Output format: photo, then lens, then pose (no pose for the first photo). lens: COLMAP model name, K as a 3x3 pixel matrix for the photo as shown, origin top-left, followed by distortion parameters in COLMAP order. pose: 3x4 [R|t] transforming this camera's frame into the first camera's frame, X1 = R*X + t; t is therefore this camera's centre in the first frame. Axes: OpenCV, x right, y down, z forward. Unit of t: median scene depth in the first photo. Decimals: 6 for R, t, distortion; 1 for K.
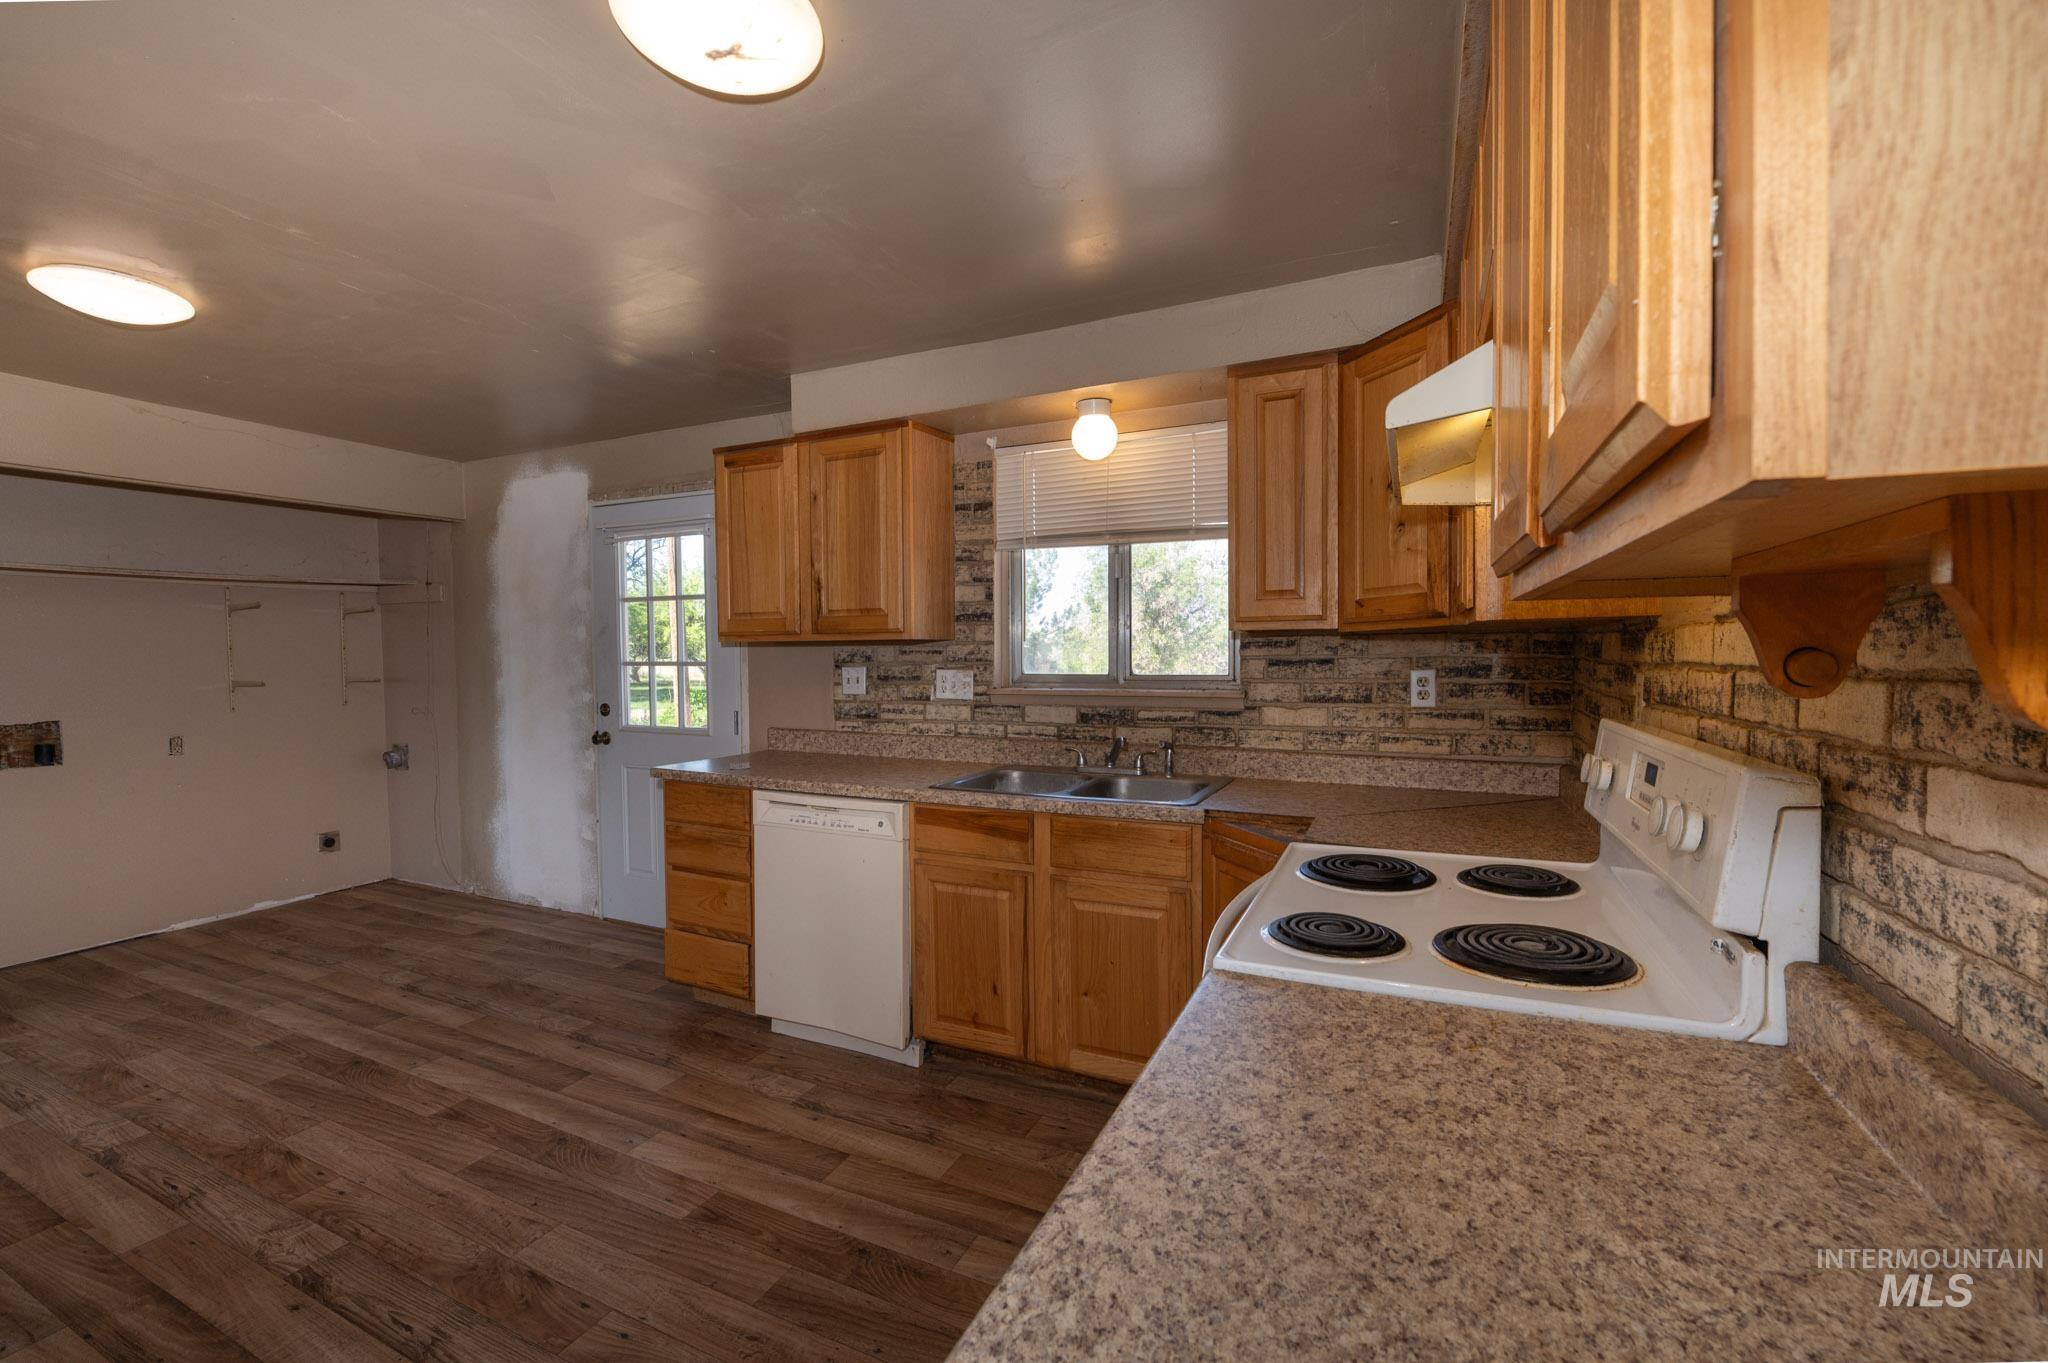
lens RADIAL K [[829.4, 0, 1007.4], [0, 829.4, 623.5], [0, 0, 1]] dist [-0.001792, -0.000138]
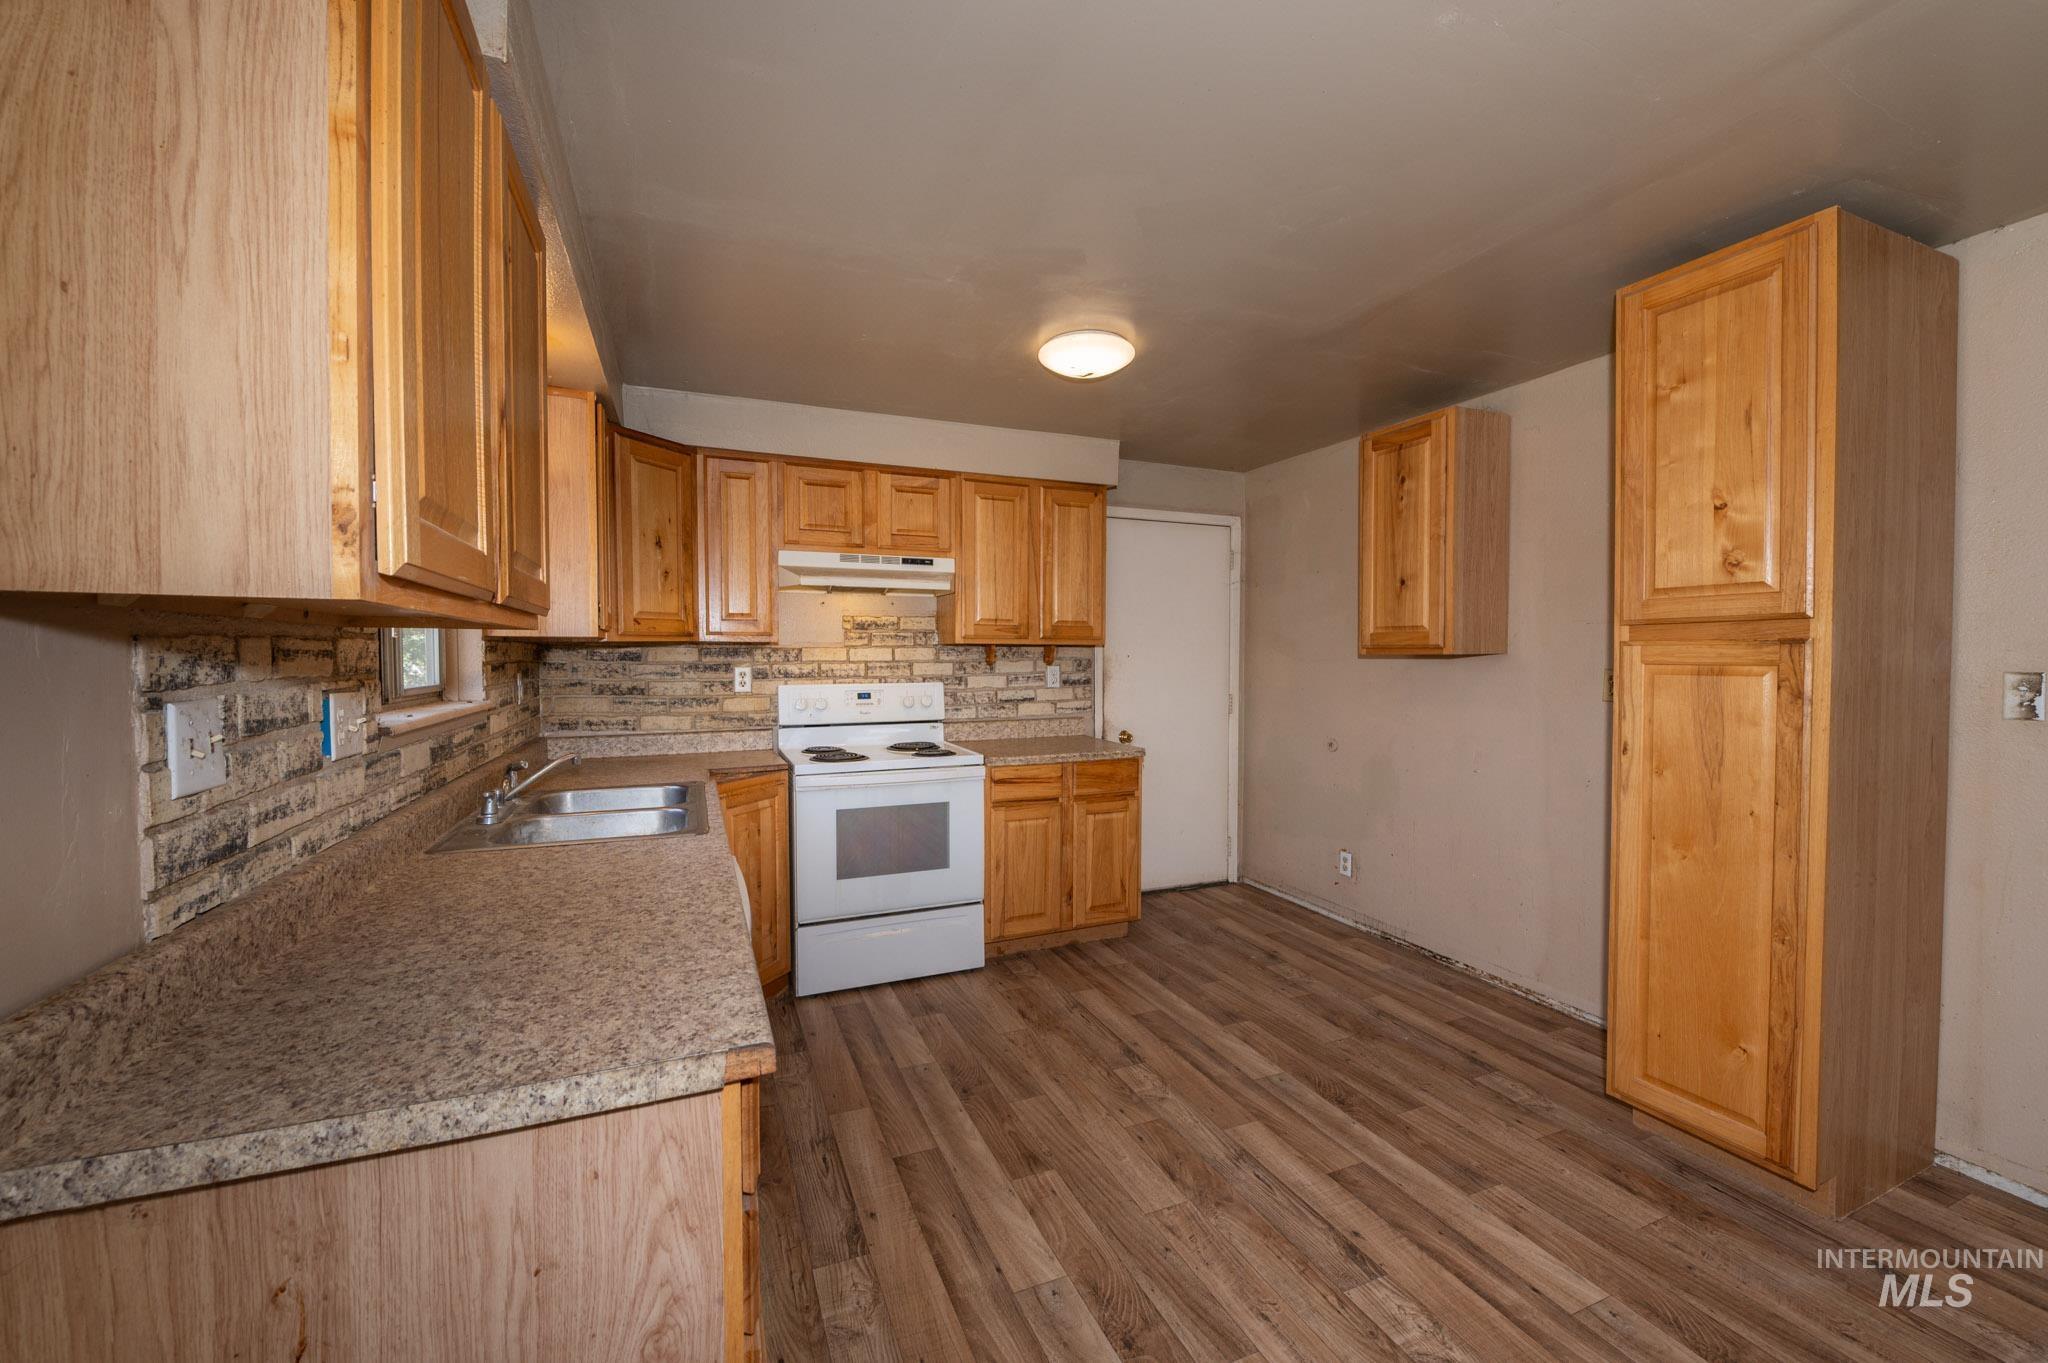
lens RADIAL K [[829.4, 0, 1025.9], [0, 829.4, 673.0], [0, 0, 1]] dist [-0.001792, -0.000138]
pose [[-0.749449, -0.009714, 0.661991, -0.808012], [-0.023911, 0.999637, -0.012401, 0.053398], [-0.661630, -0.025122, -0.749409, 1.385651]]
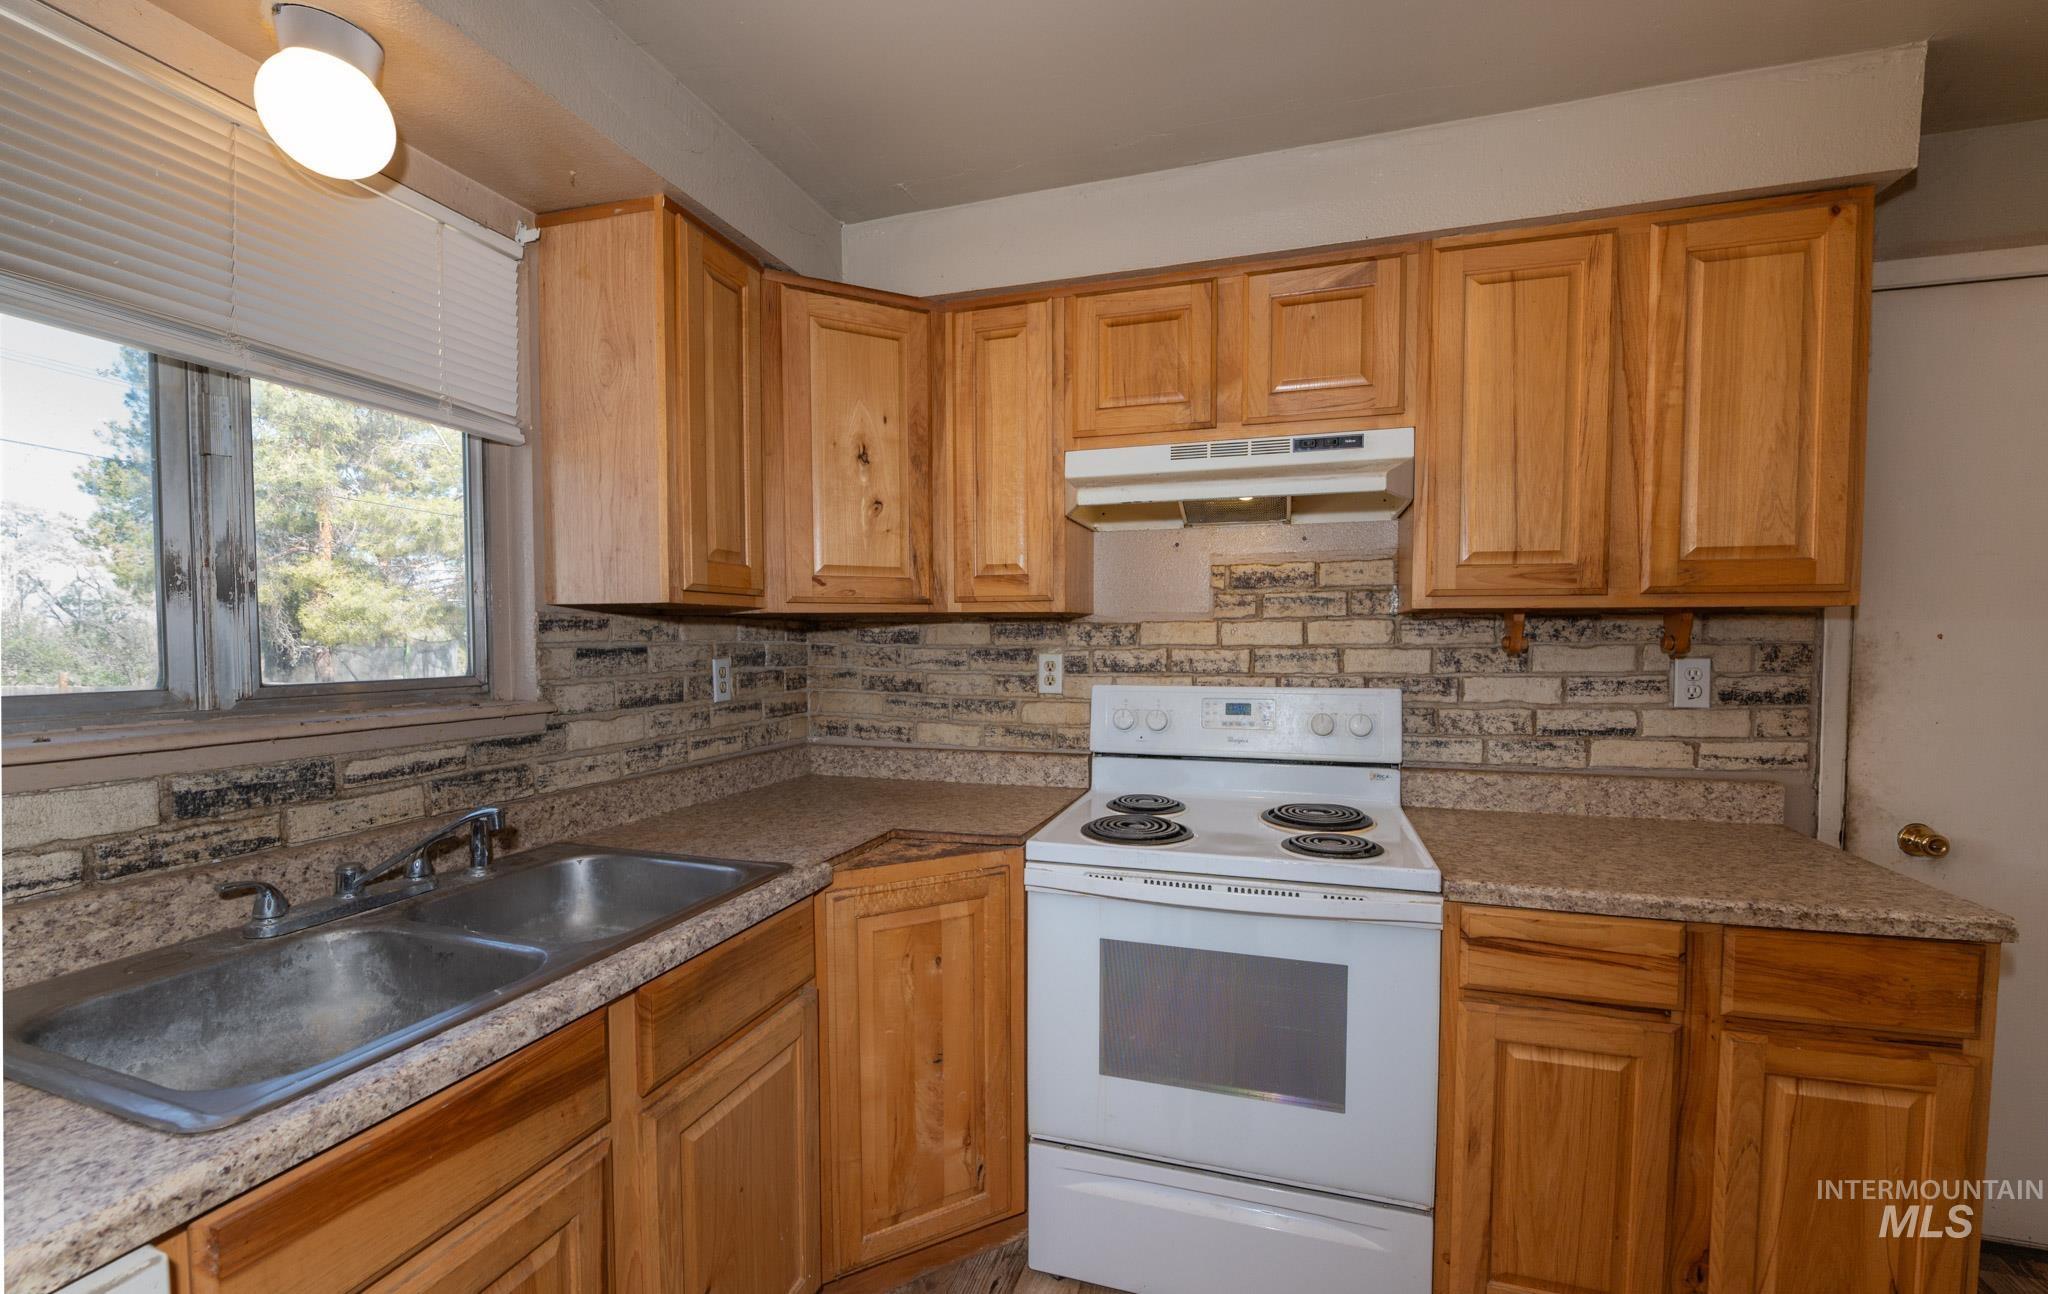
lens RADIAL K [[854.0, 0, 988.7], [0, 854.0, 672.0], [0, 0, 1]] dist [-0.015074, 0.000725]
pose [[-0.140109, -0.033757, 0.989561, -0.405258], [-0.040023, 0.998795, 0.028405, 0.032915], [-0.989327, -0.035625, -0.141291, 0.830733]]
